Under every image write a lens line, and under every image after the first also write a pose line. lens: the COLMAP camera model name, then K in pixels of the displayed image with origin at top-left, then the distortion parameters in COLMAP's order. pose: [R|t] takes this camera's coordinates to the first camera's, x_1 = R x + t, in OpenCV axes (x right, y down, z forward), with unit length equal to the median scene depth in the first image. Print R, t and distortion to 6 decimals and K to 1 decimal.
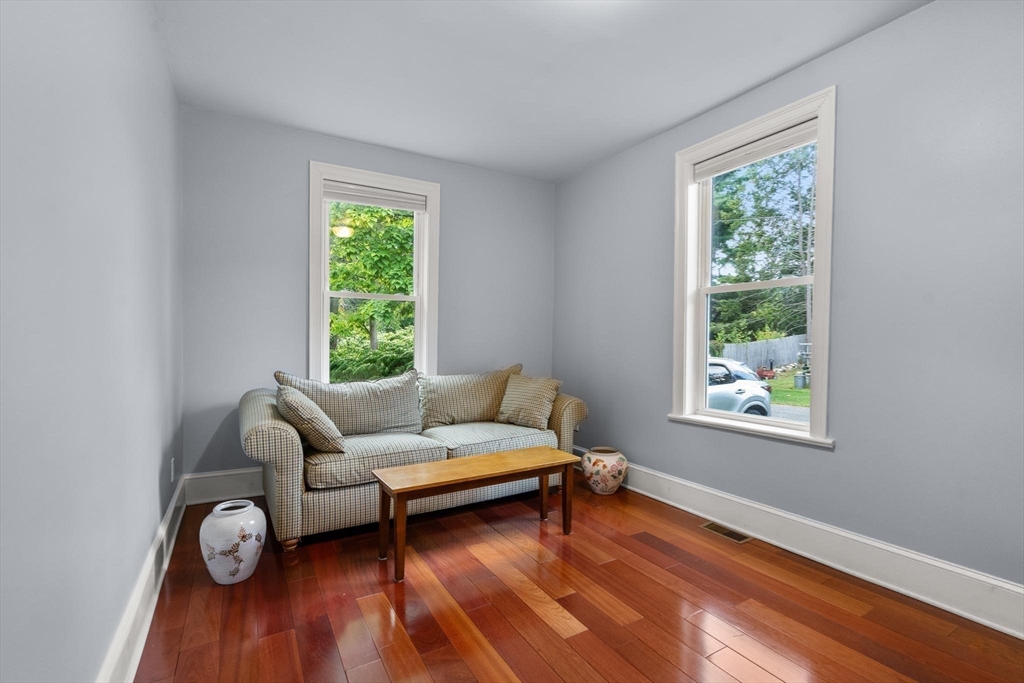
lens RADIAL K [[474.5, 0, 513.6], [0, 474.5, 351.3], [0, 0, 1]] dist [-0.001442, 0.001560]
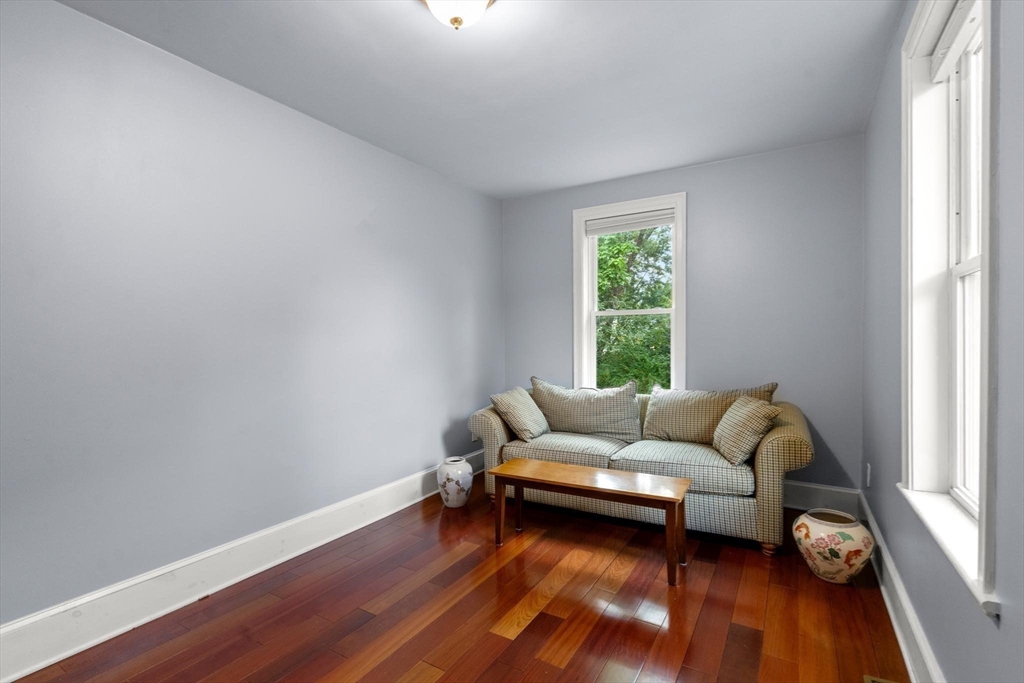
lens RADIAL K [[474.5, 0, 513.6], [0, 474.5, 351.3], [0, 0, 1]] dist [-0.001442, 0.001560]
pose [[0.462902, 0.007015, -0.886382, 0.679121], [-0.002636, 0.999975, 0.006537, -0.041002], [0.886406, -0.000689, 0.462909, 0.310950]]
